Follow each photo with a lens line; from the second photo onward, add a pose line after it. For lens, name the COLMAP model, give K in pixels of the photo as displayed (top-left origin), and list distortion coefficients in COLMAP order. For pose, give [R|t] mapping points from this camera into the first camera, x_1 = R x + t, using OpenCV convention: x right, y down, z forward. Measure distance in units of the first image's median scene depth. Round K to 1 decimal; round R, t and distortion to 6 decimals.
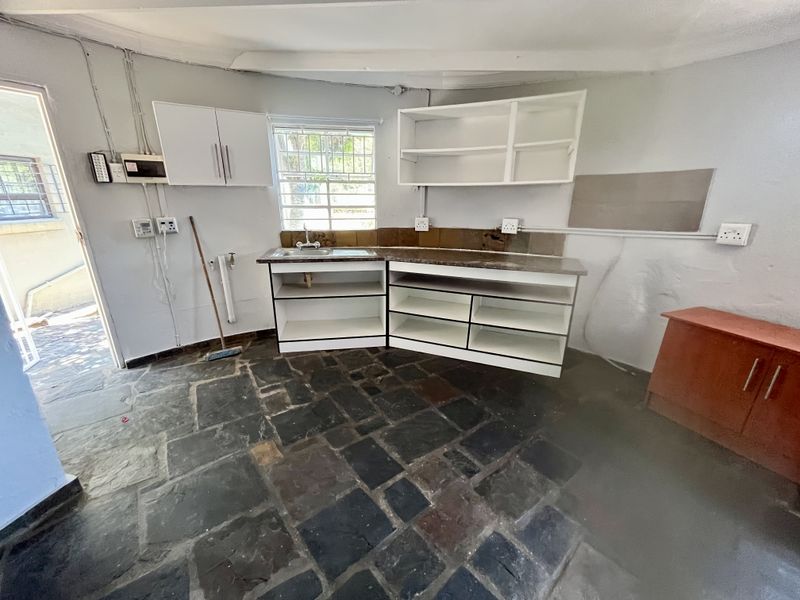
lens RADIAL K [[322.5, 0, 396.9], [0, 322.5, 302.6], [0, 0, 1]] dist [-0.002900, 0.000129]
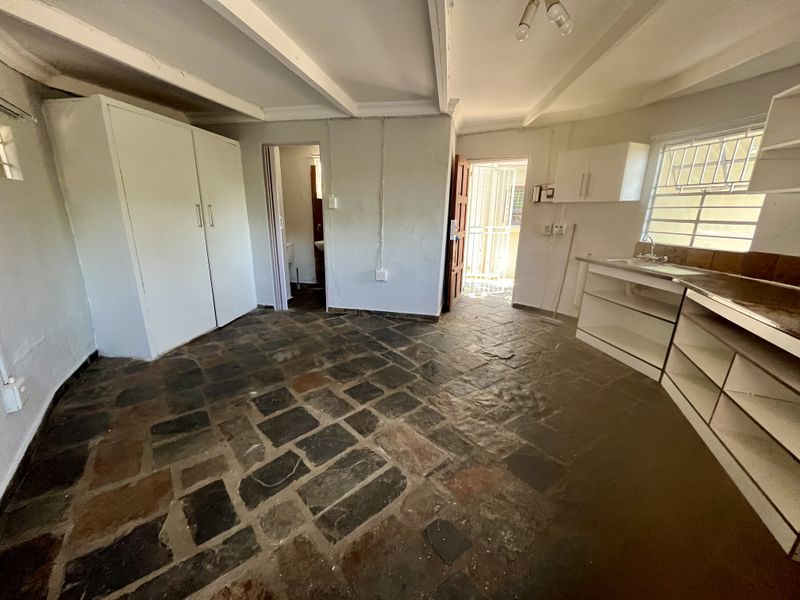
lens RADIAL K [[322.5, 0, 398.3], [0, 322.5, 301.7], [0, 0, 1]] dist [-0.002900, 0.000129]
pose [[0.016429, 0.269333, -0.962907, 0.779035], [-0.320600, 0.913608, 0.250073, -0.056317], [0.947072, 0.304599, 0.101357, 0.212950]]
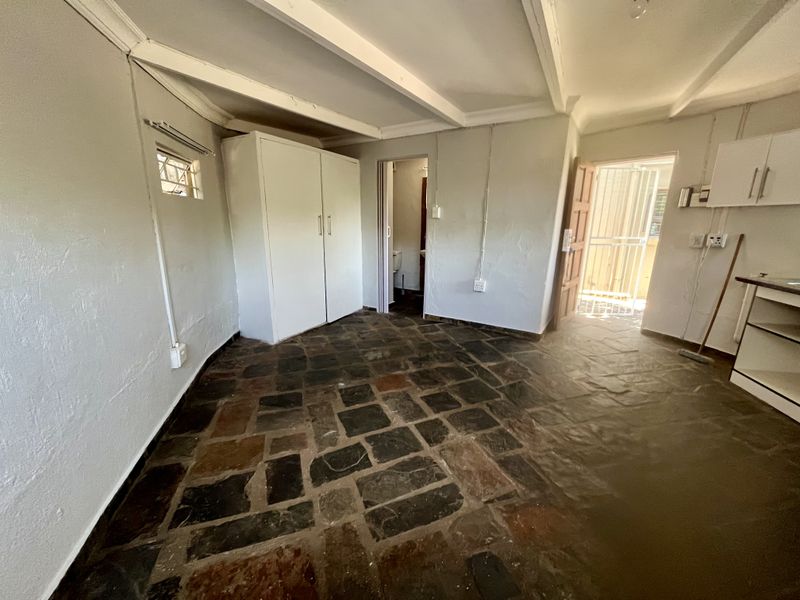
lens RADIAL K [[322.5, 0, 399.7], [0, 322.5, 302.4], [0, 0, 1]] dist [-0.002900, 0.000129]
pose [[-0.329581, 0.230256, -0.915619, 0.768438], [-0.295543, 0.895903, 0.331680, -0.075369], [0.896677, 0.379921, -0.227222, 0.281419]]
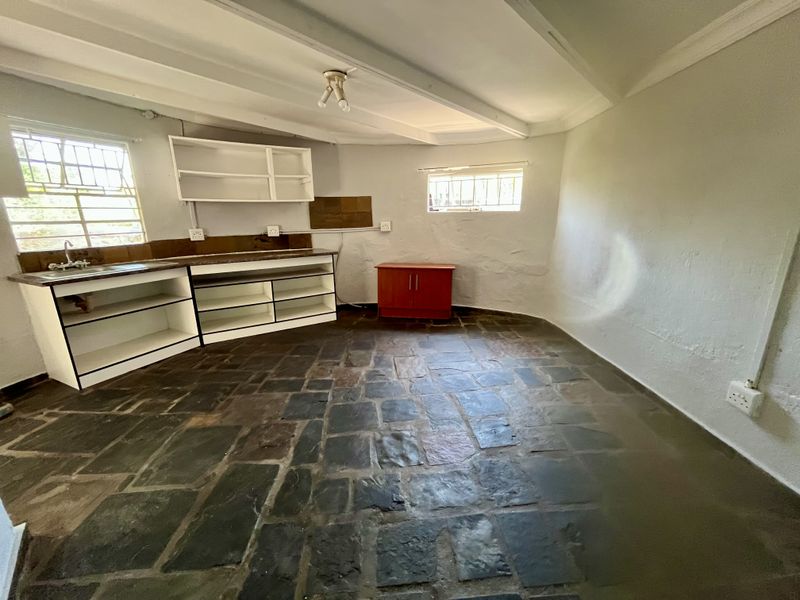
lens RADIAL K [[322.5, 0, 396.2], [0, 322.5, 302.1], [0, 0, 1]] dist [-0.002900, 0.000129]
pose [[0.580134, -0.223813, 0.783168, -0.511294], [0.259567, 0.962178, 0.082695, 0.081669], [-0.772055, 0.155311, 0.616287, -0.222097]]
